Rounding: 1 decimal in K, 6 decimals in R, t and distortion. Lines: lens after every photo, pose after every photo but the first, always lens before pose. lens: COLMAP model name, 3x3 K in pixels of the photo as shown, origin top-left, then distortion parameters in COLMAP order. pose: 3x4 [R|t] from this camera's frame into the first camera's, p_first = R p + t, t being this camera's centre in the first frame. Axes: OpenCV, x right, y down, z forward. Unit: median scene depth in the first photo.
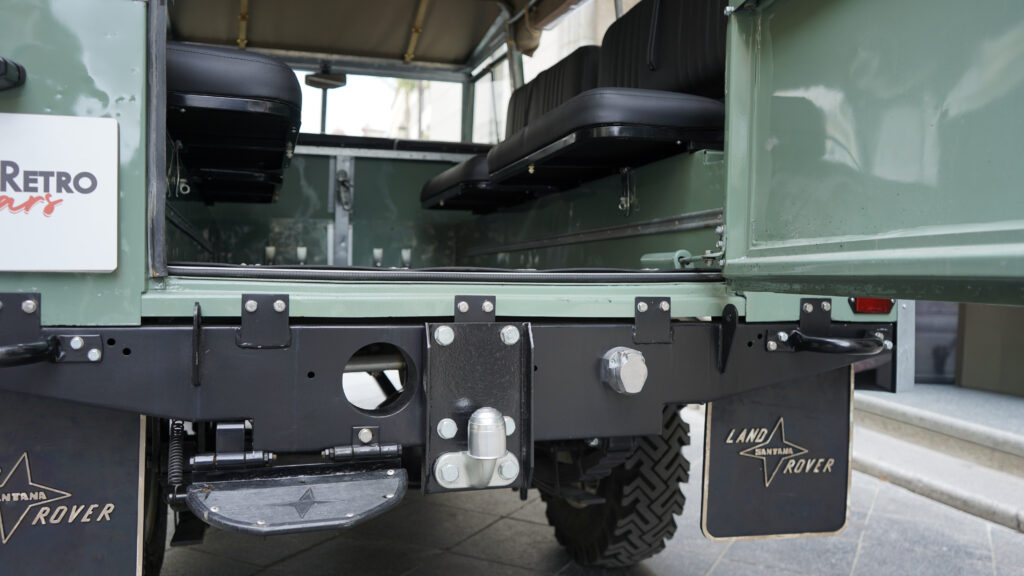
lens RADIAL K [[834.3, 0, 512.0], [0, 834.3, 288.0], [0, 0, 1]] dist [-0.045599, 0.068132]
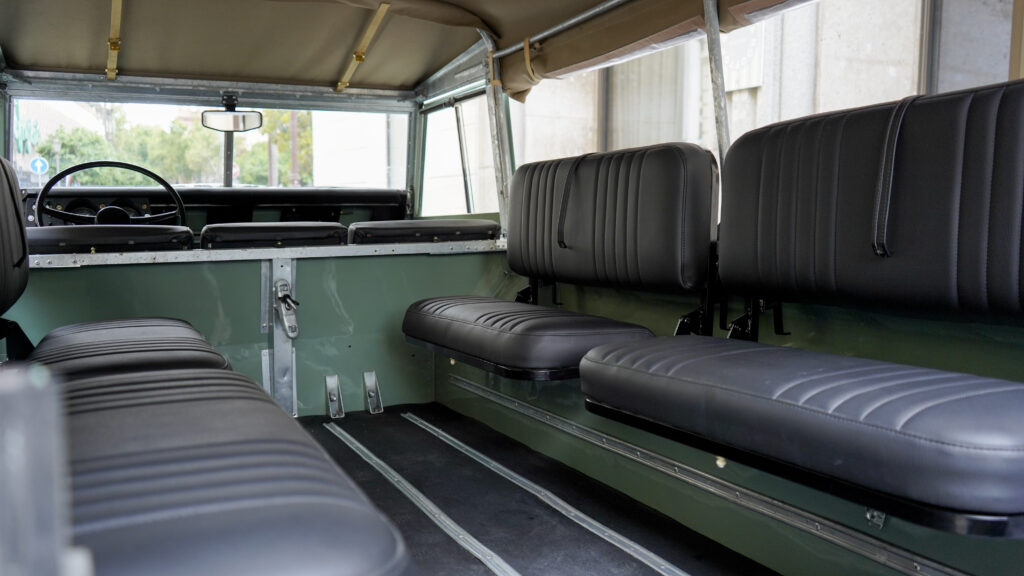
lens RADIAL K [[834.3, 0, 512.0], [0, 834.3, 288.0], [0, 0, 1]] dist [-0.045599, 0.068132]
pose [[0.987996, -0.039162, 0.149435, -0.103980], [0.028223, 0.996811, 0.074638, -0.163838], [-0.151881, -0.069525, 0.985950, 0.242178]]
